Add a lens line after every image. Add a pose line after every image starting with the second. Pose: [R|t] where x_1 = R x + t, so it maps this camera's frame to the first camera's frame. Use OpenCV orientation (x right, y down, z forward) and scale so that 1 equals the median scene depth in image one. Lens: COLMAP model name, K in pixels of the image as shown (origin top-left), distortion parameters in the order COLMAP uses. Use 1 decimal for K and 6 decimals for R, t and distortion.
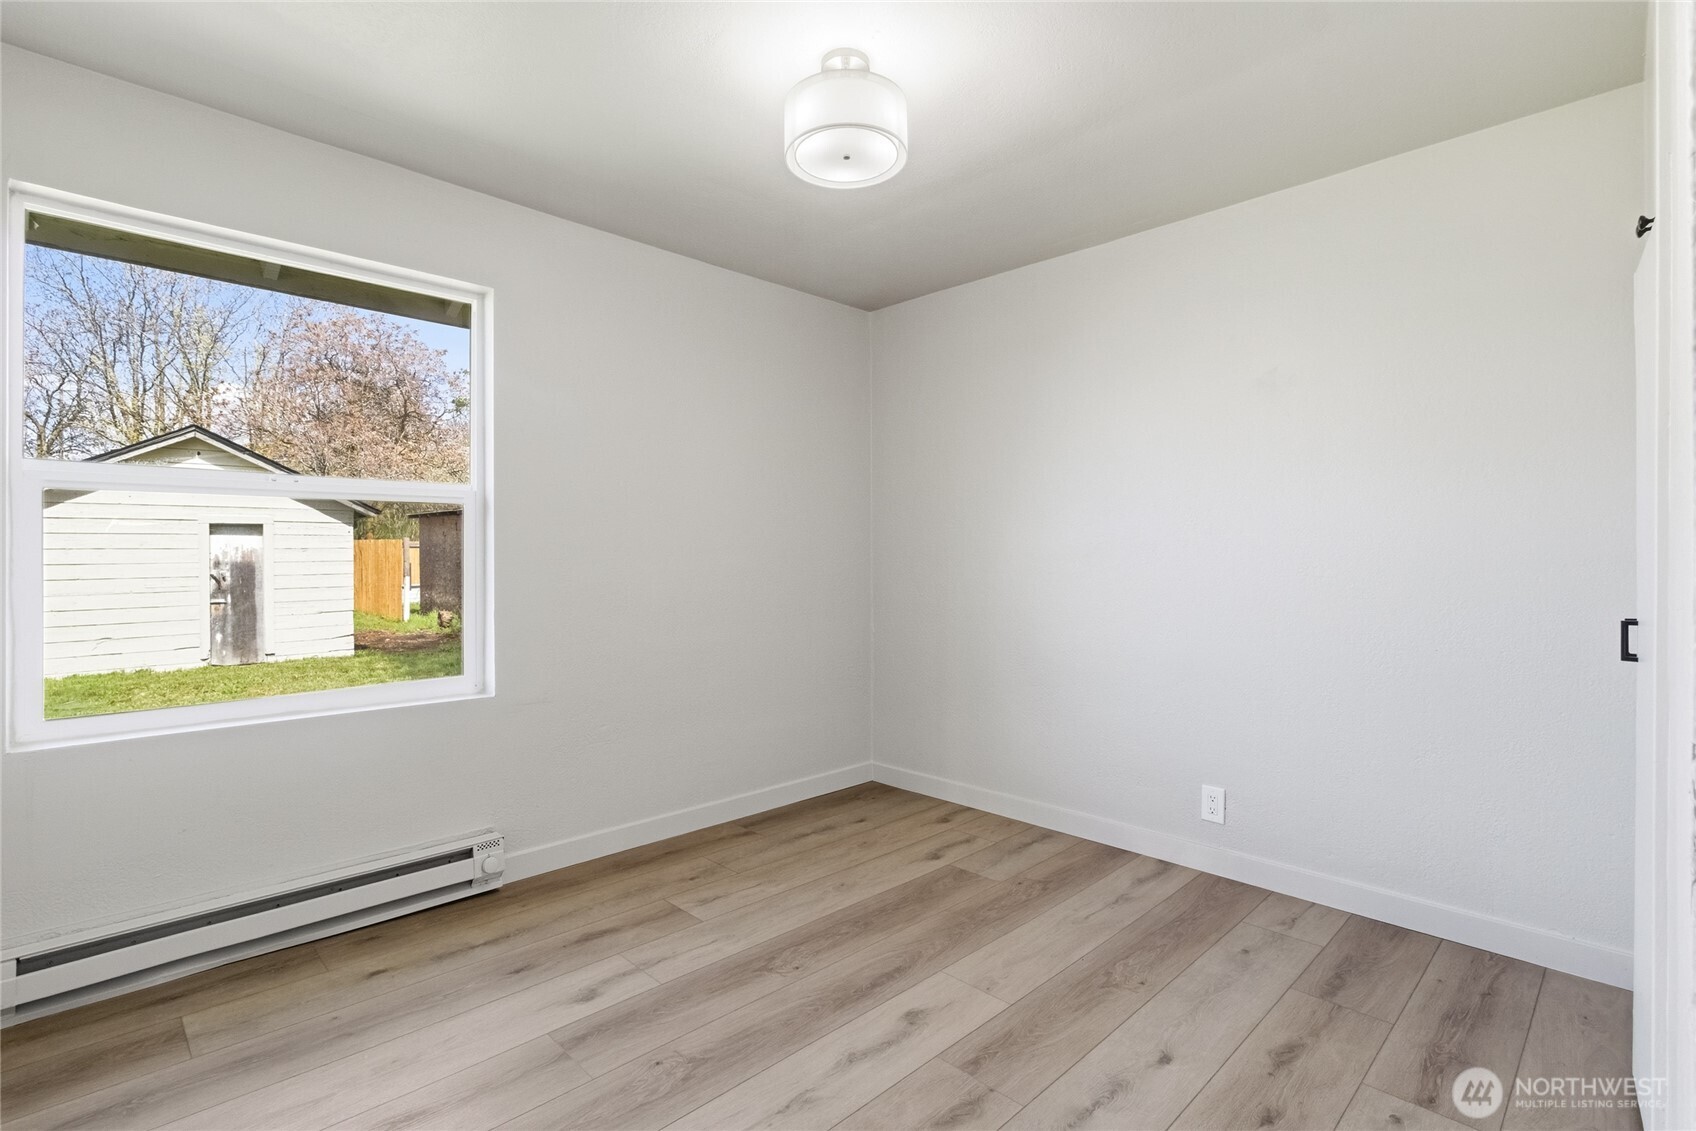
lens RADIAL K [[791.6, 0, 861.0], [0, 791.6, 556.8], [0, 0, 1]] dist [-0.009697, 0.005194]
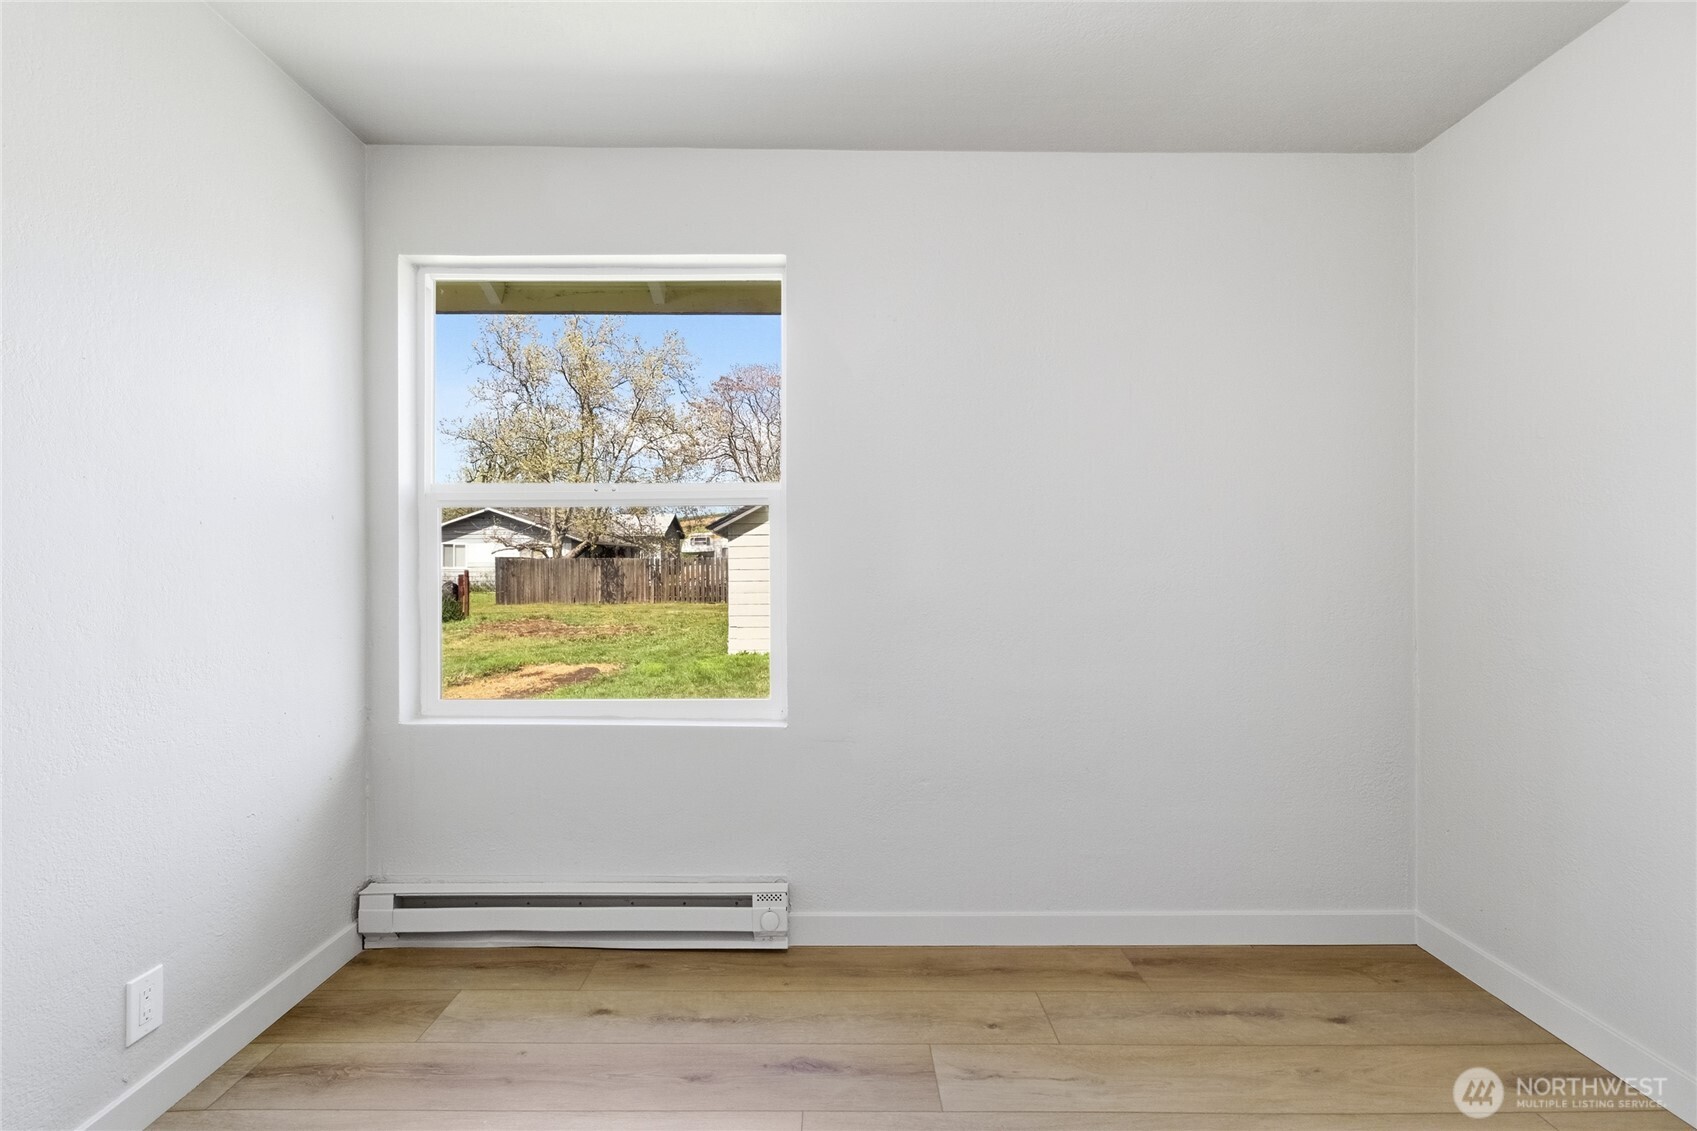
lens RADIAL K [[792.0, 0, 846.2], [0, 792.0, 561.9], [0, 0, 1]] dist [-0.009697, 0.005194]
pose [[0.711022, -0.003798, -0.703160, 0.195658], [-0.002542, 0.999965, -0.007972, 0.004096], [0.703165, 0.007455, 0.710987, 0.430121]]
